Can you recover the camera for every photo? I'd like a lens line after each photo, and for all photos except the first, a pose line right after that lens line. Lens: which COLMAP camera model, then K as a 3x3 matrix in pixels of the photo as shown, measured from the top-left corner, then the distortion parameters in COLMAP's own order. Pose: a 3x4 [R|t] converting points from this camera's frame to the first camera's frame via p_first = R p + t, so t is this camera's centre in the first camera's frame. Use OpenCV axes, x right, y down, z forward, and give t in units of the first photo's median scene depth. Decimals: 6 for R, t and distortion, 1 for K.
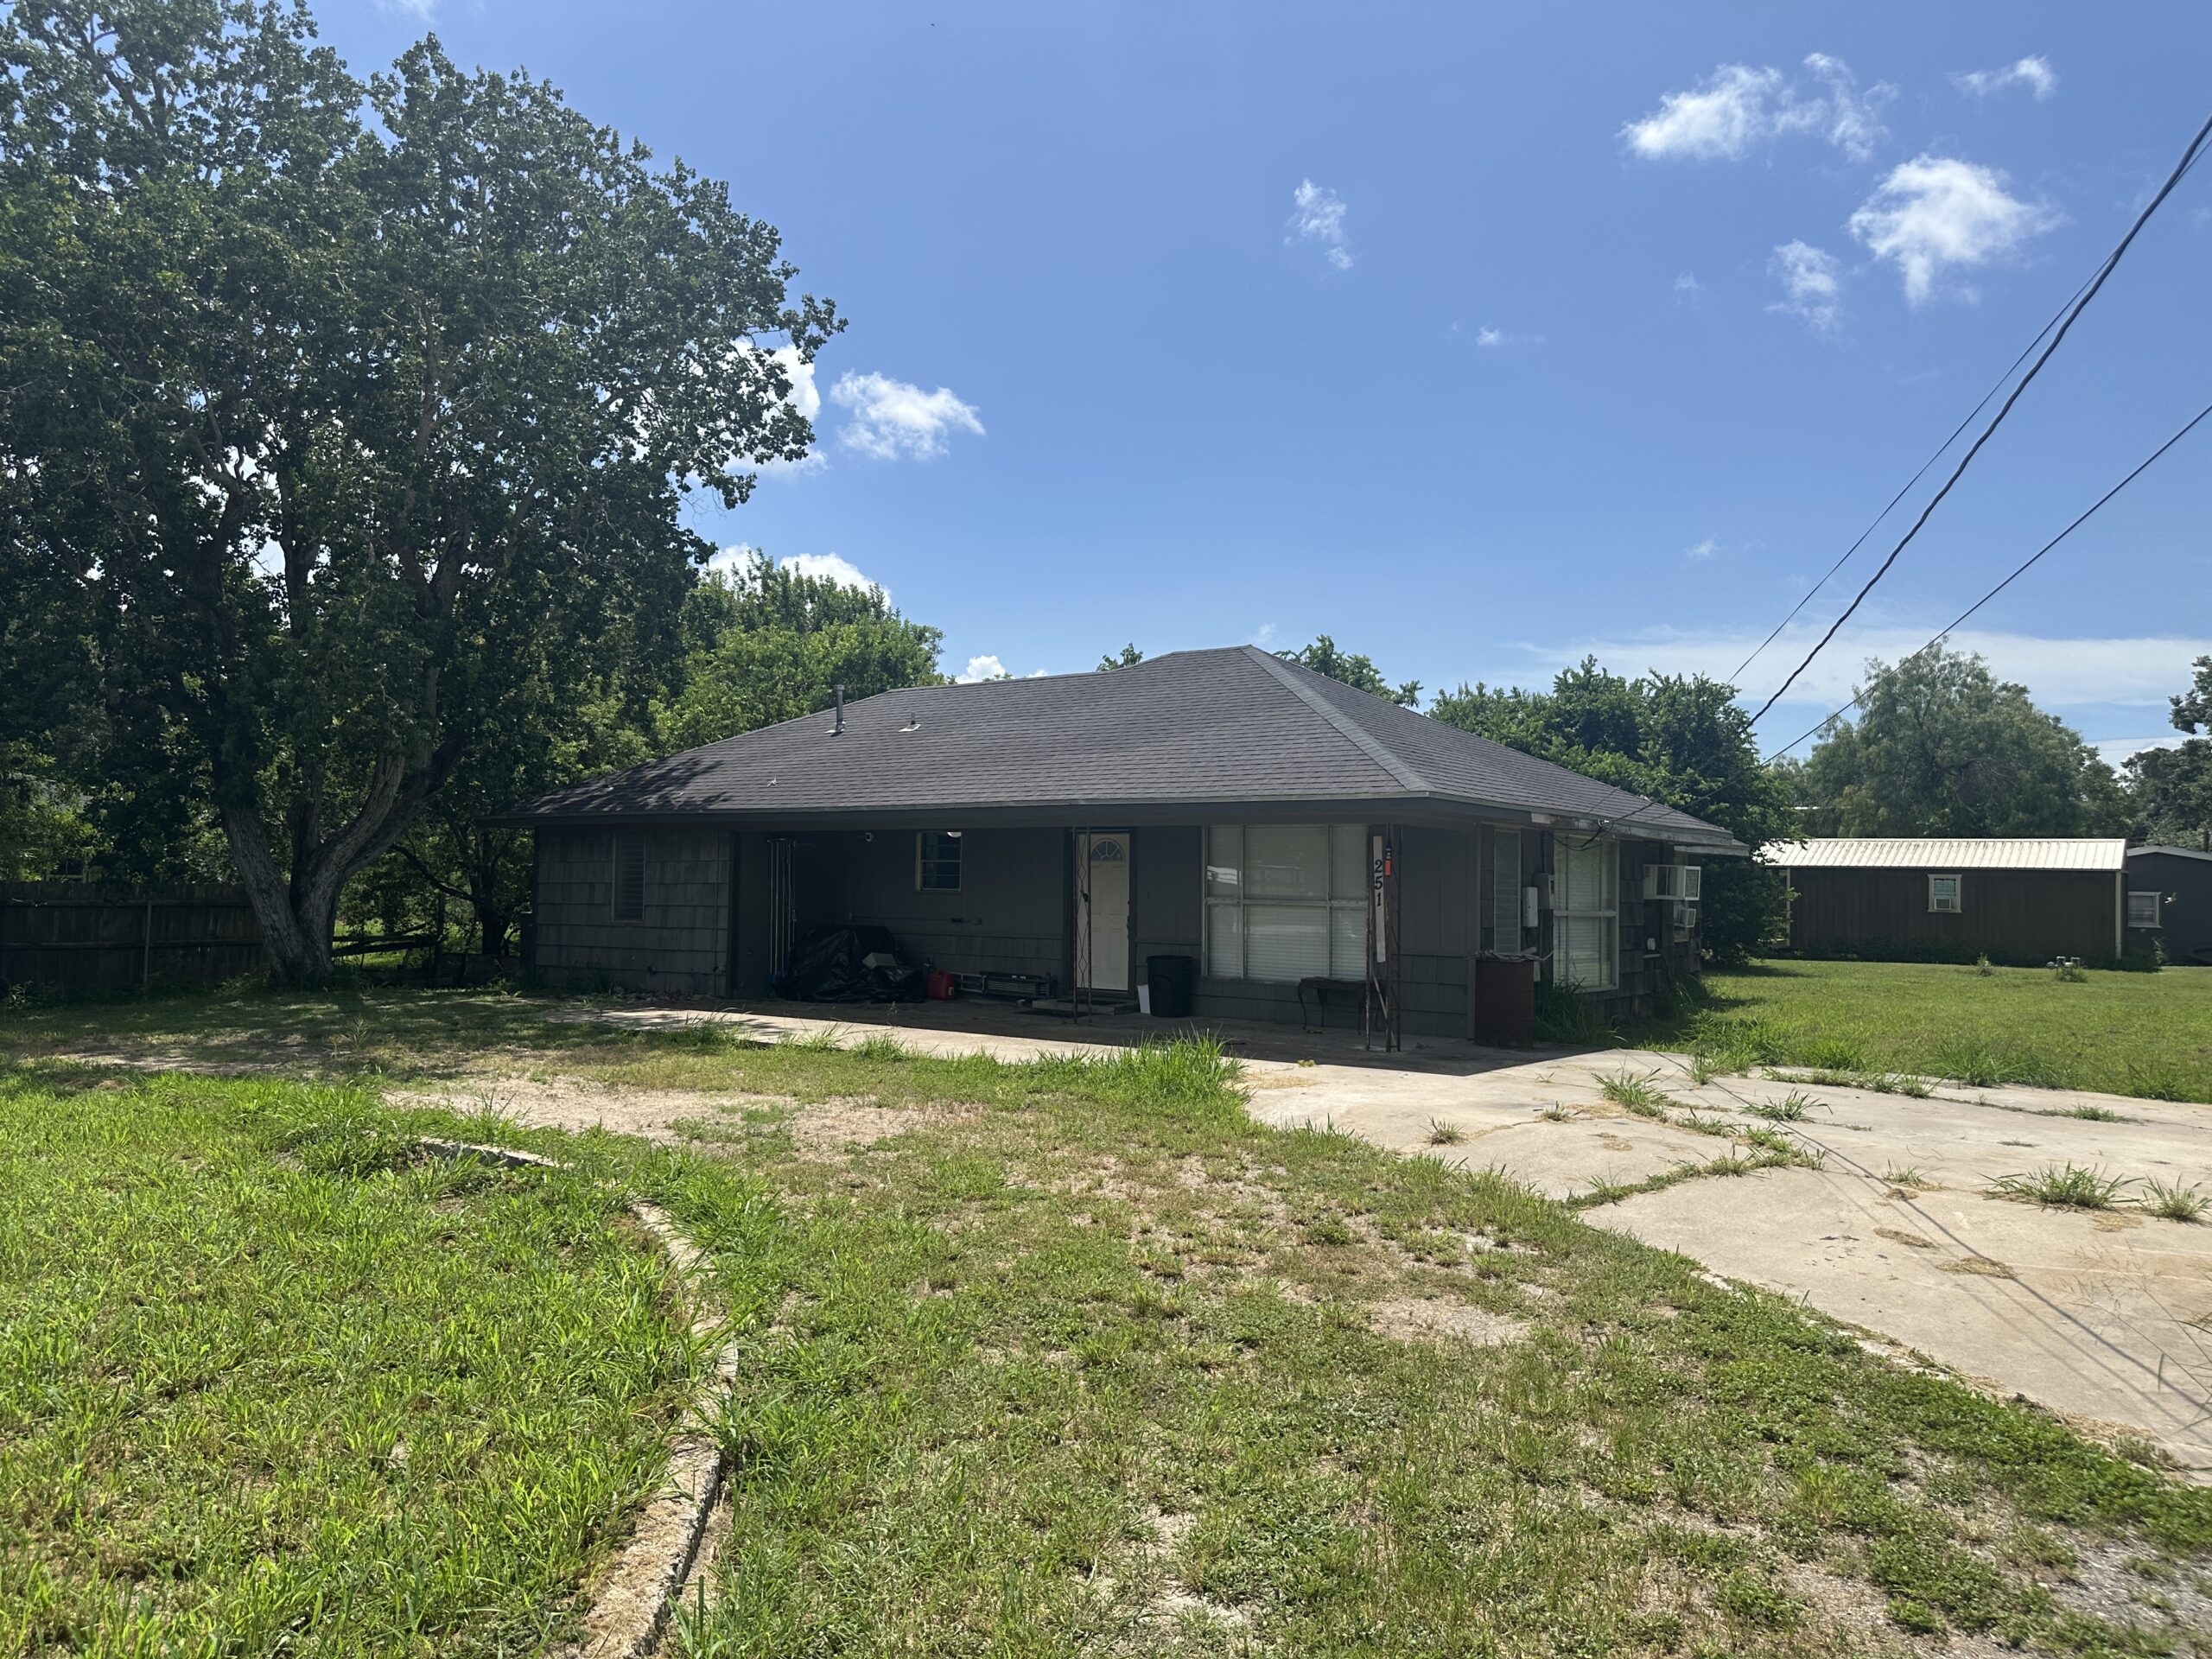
lens RADIAL K [[1530.3, 0, 1094.2], [0, 1530.3, 843.7], [0, 0, 1]] dist [0.065538, -0.042280]
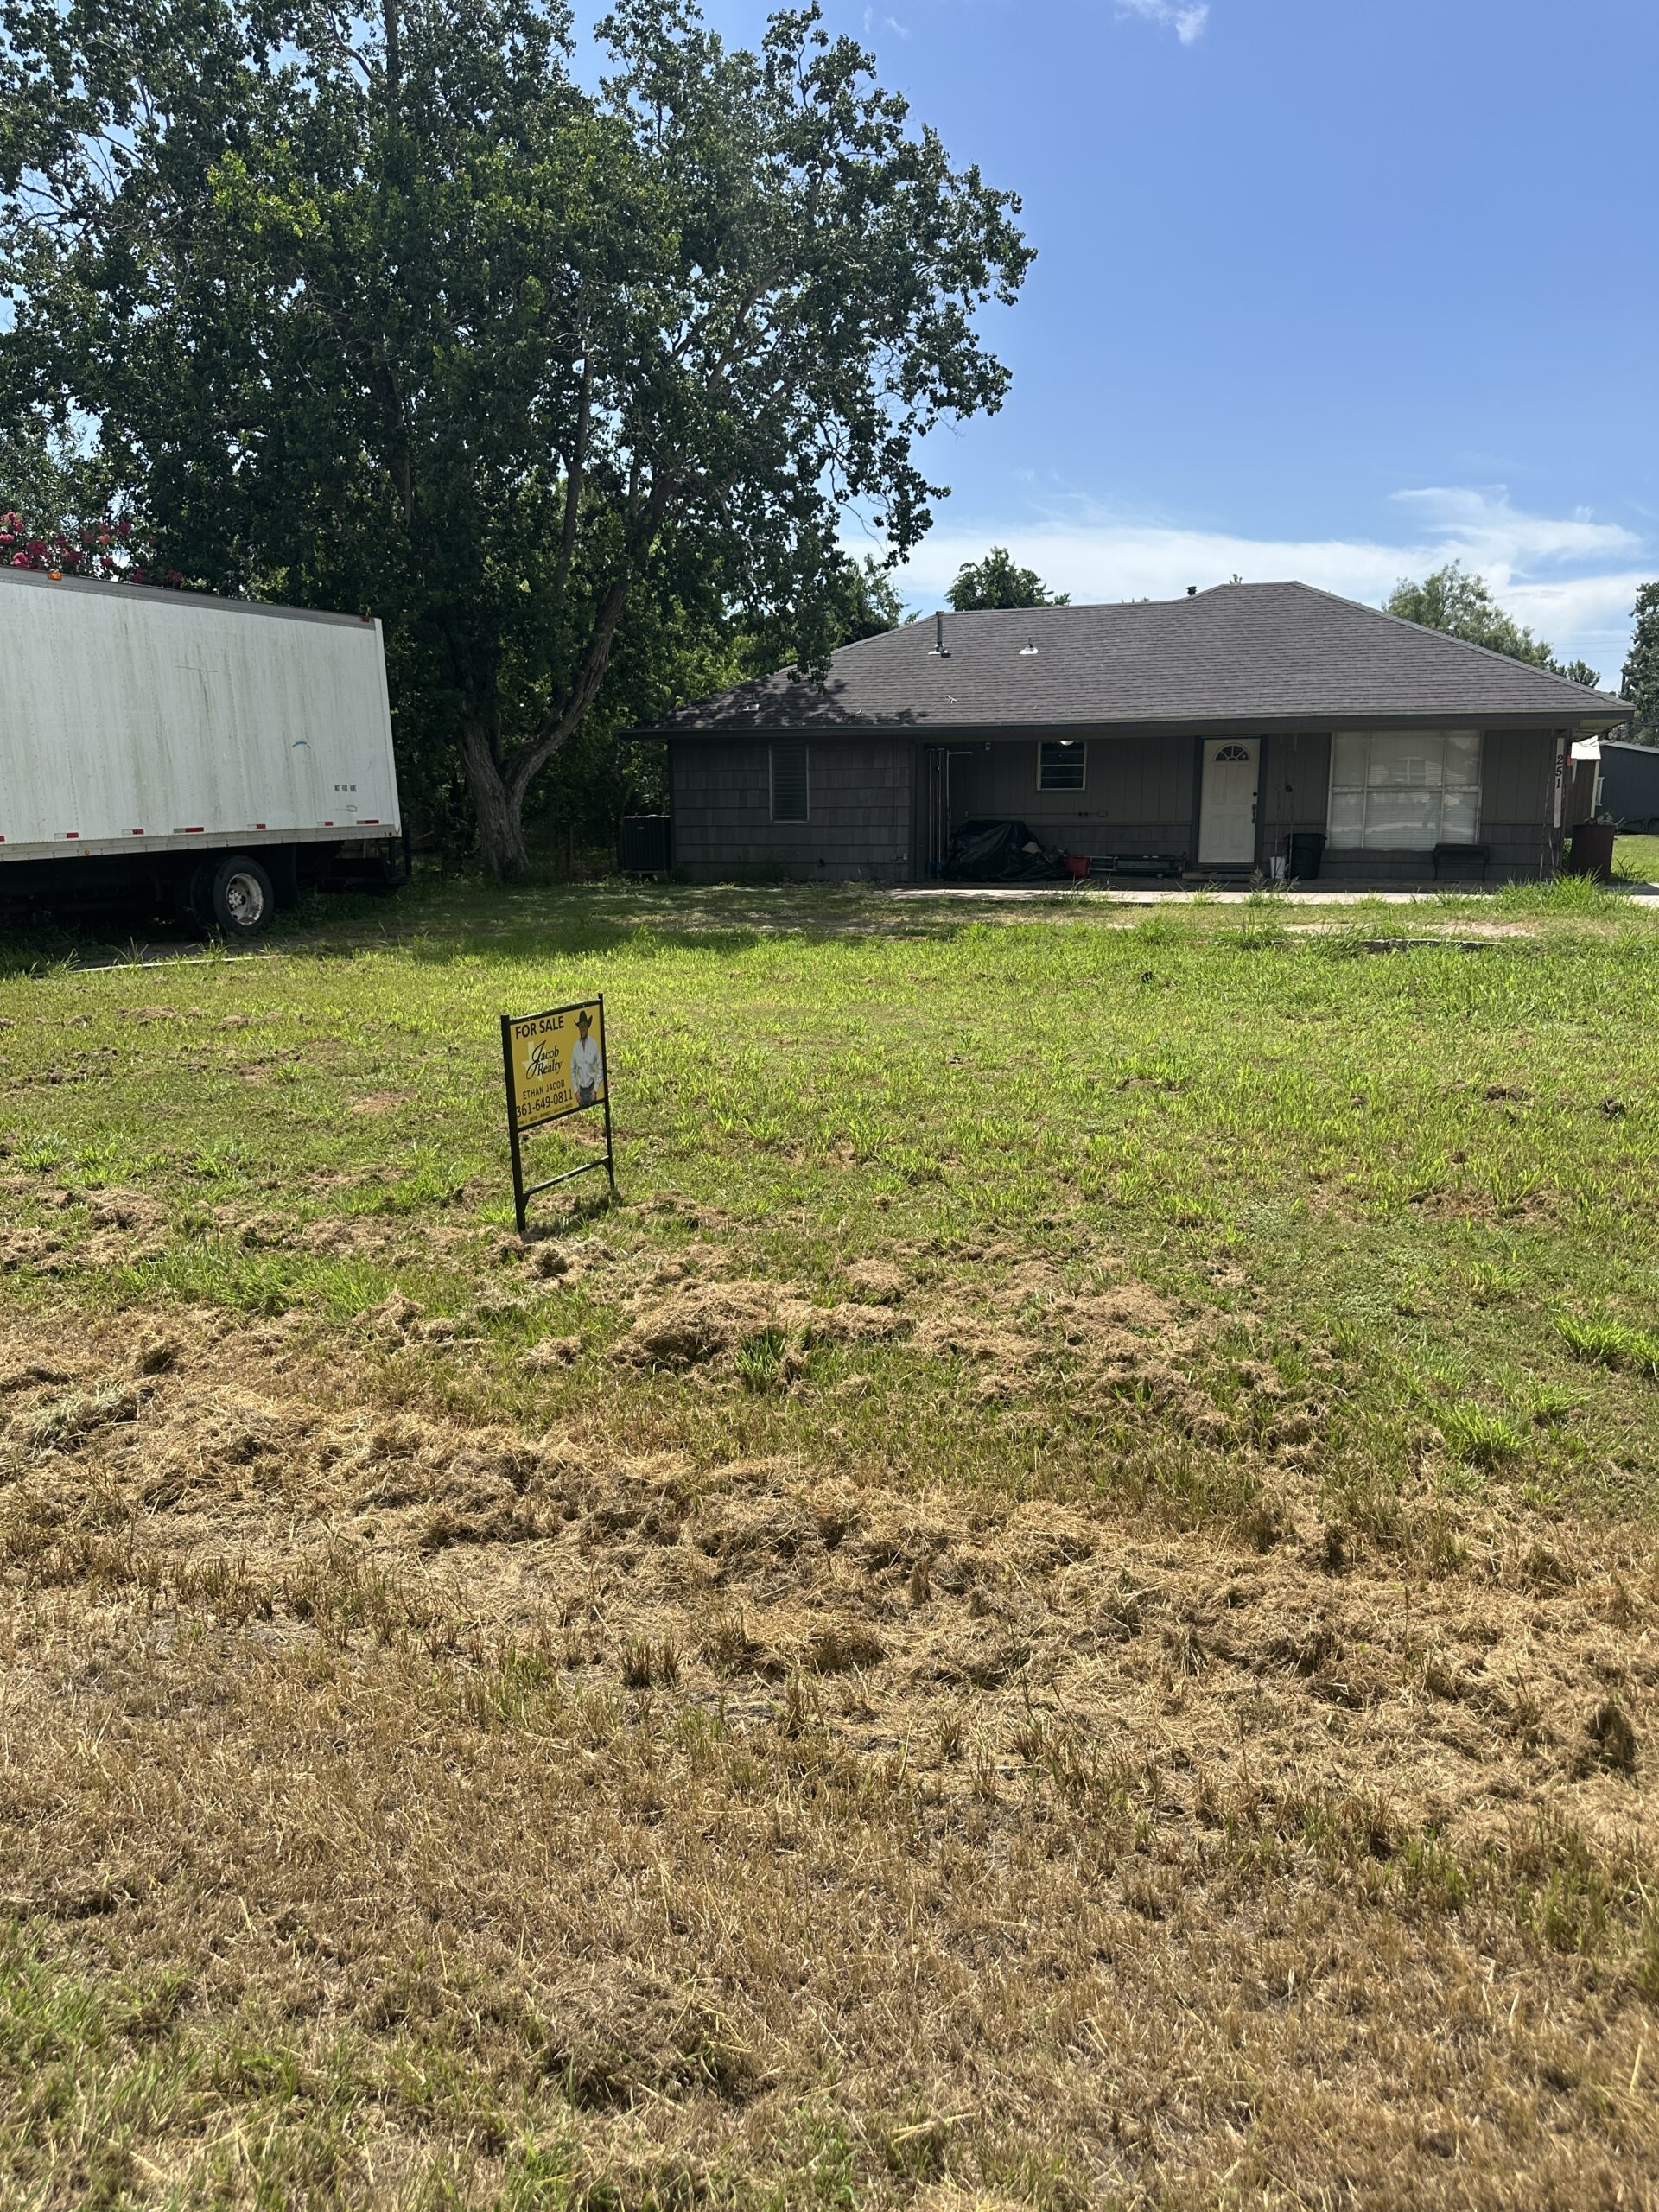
lens RADIAL K [[1530.3, 0, 806.6], [0, 1530.3, 1100.6], [0, 0, 1]] dist [0.065538, -0.042280]
pose [[0.956385, -0.073531, 0.282704, -0.744142], [0.007046, 0.973325, 0.229322, -0.011782], [-0.292025, -0.217328, 0.931391, -0.174832]]
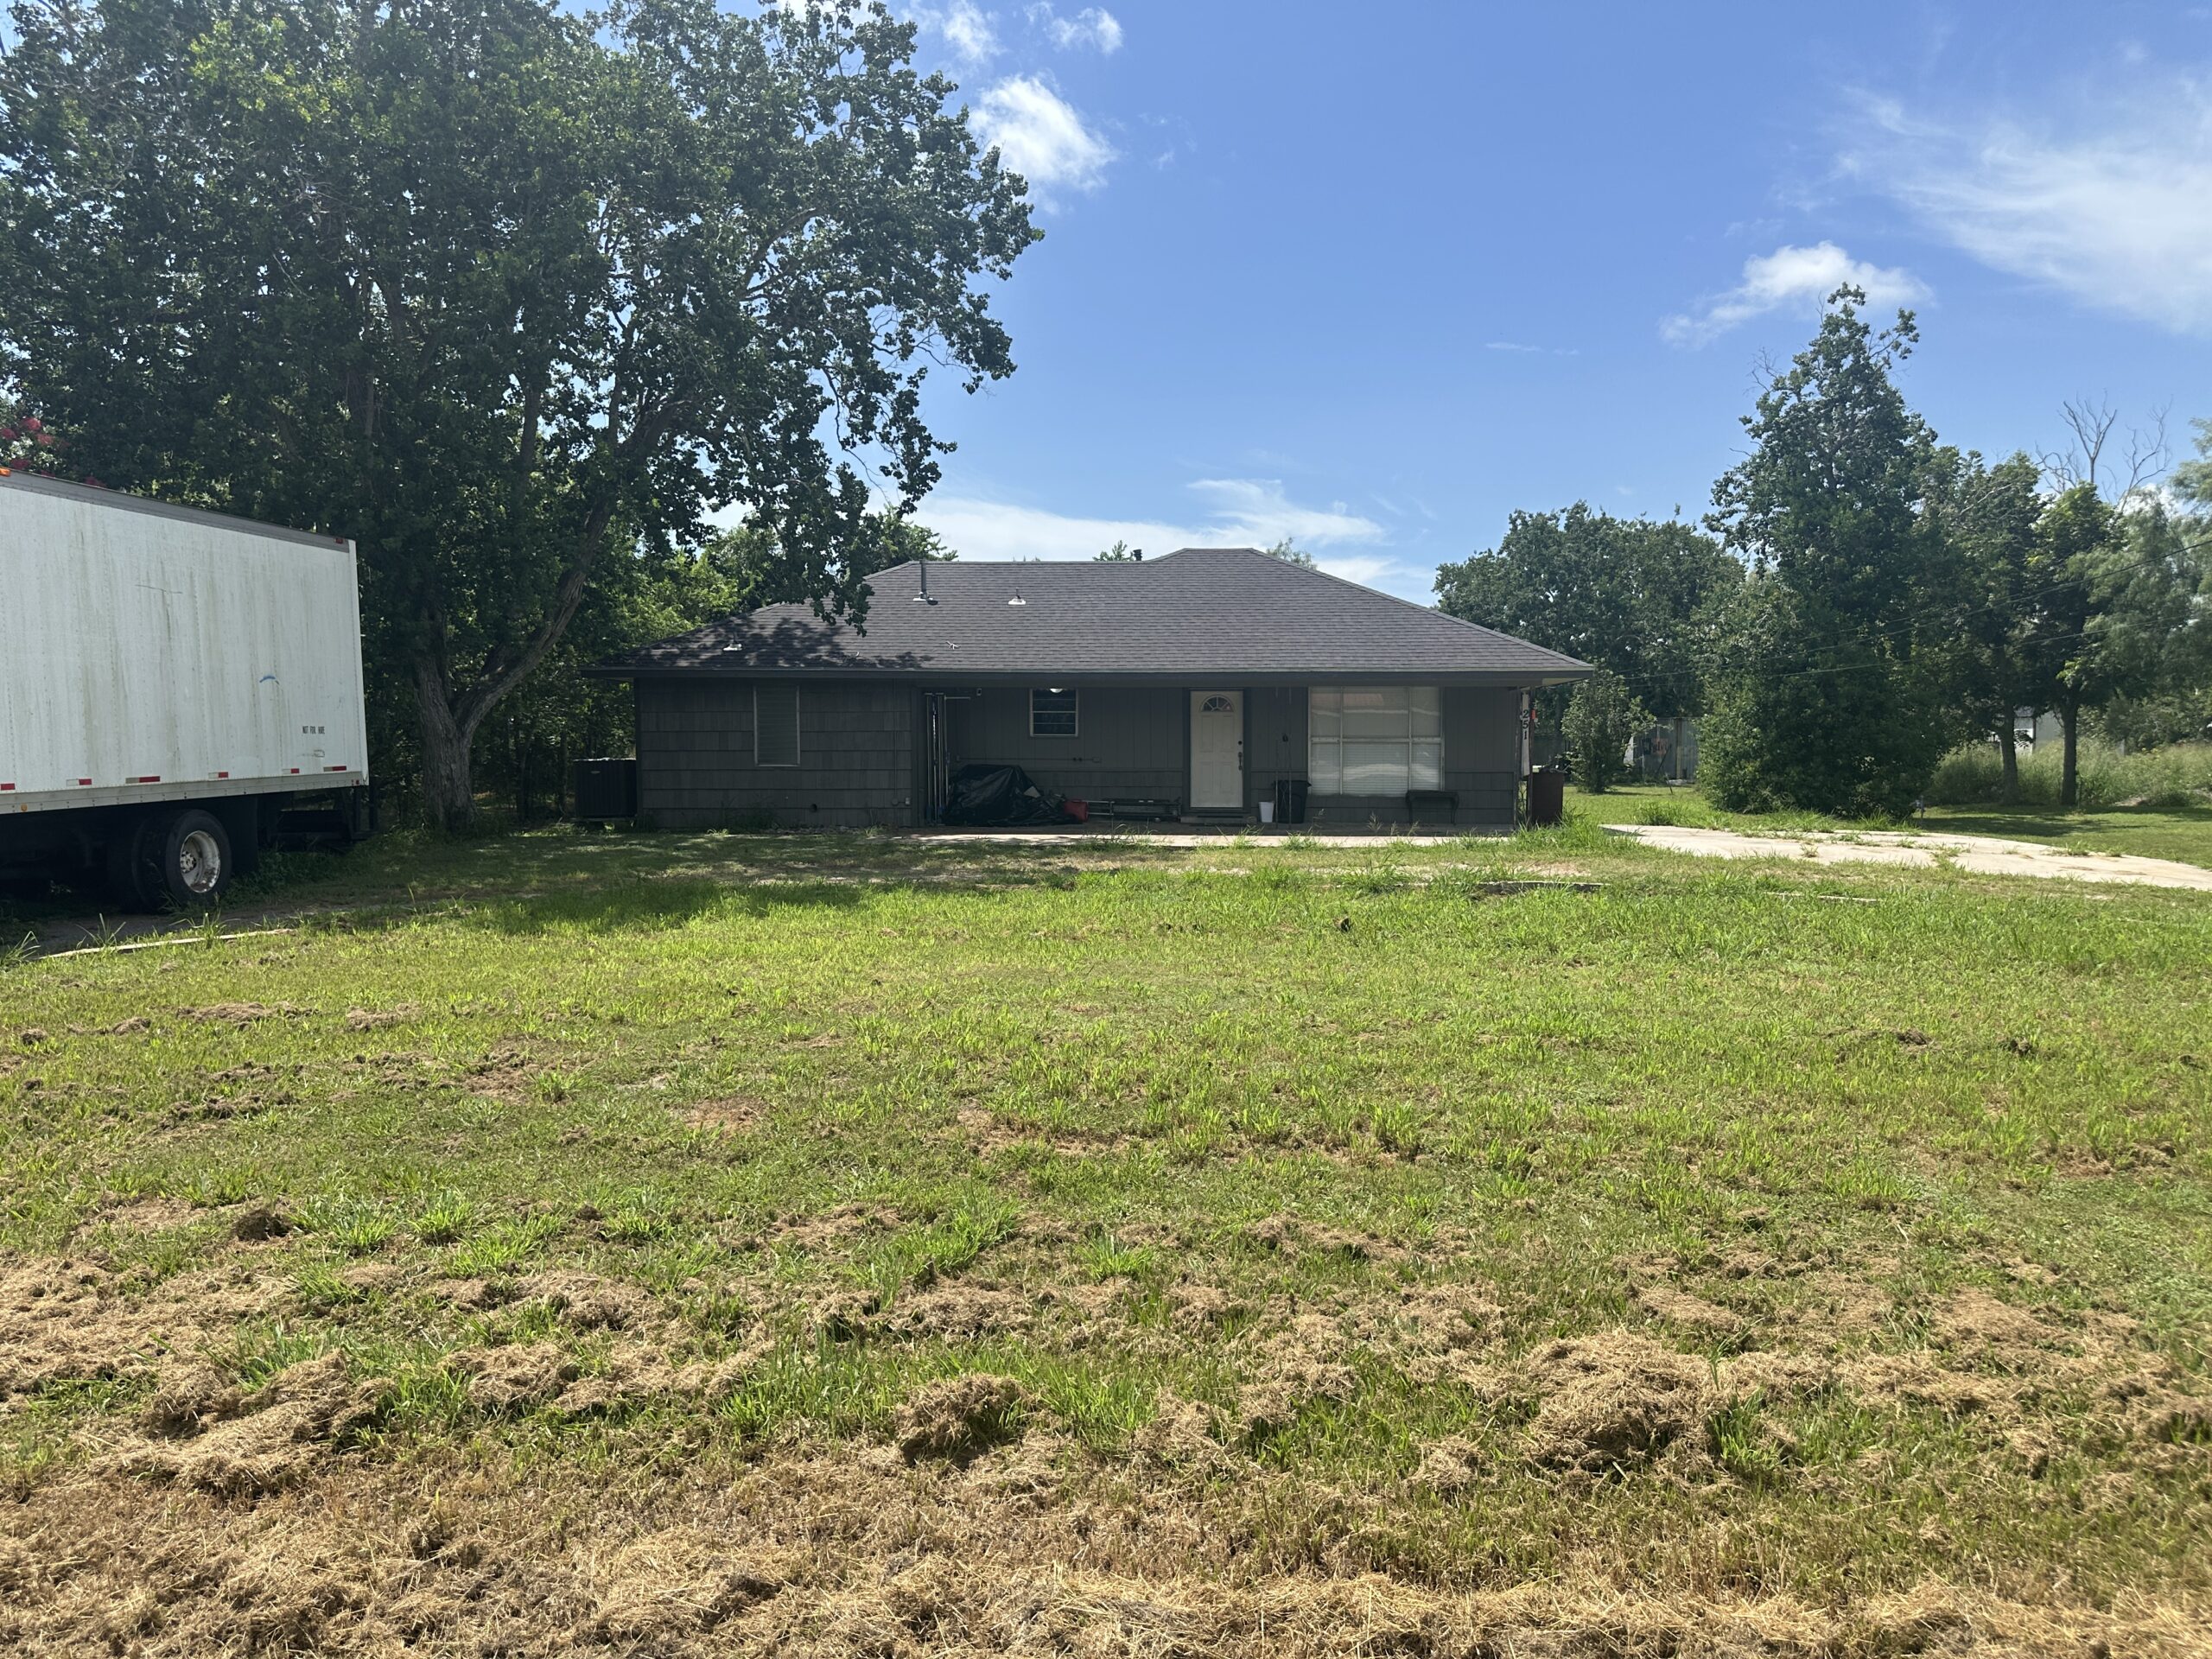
lens RADIAL K [[1530.3, 0, 1102.6], [0, 1530.3, 830.4], [0, 0, 1]] dist [0.065538, -0.042280]
pose [[0.827673, -0.044552, 0.559440, -0.858239], [-0.009689, 0.995561, 0.093617, -0.010645], [-0.561127, -0.082905, 0.823567, -0.065375]]
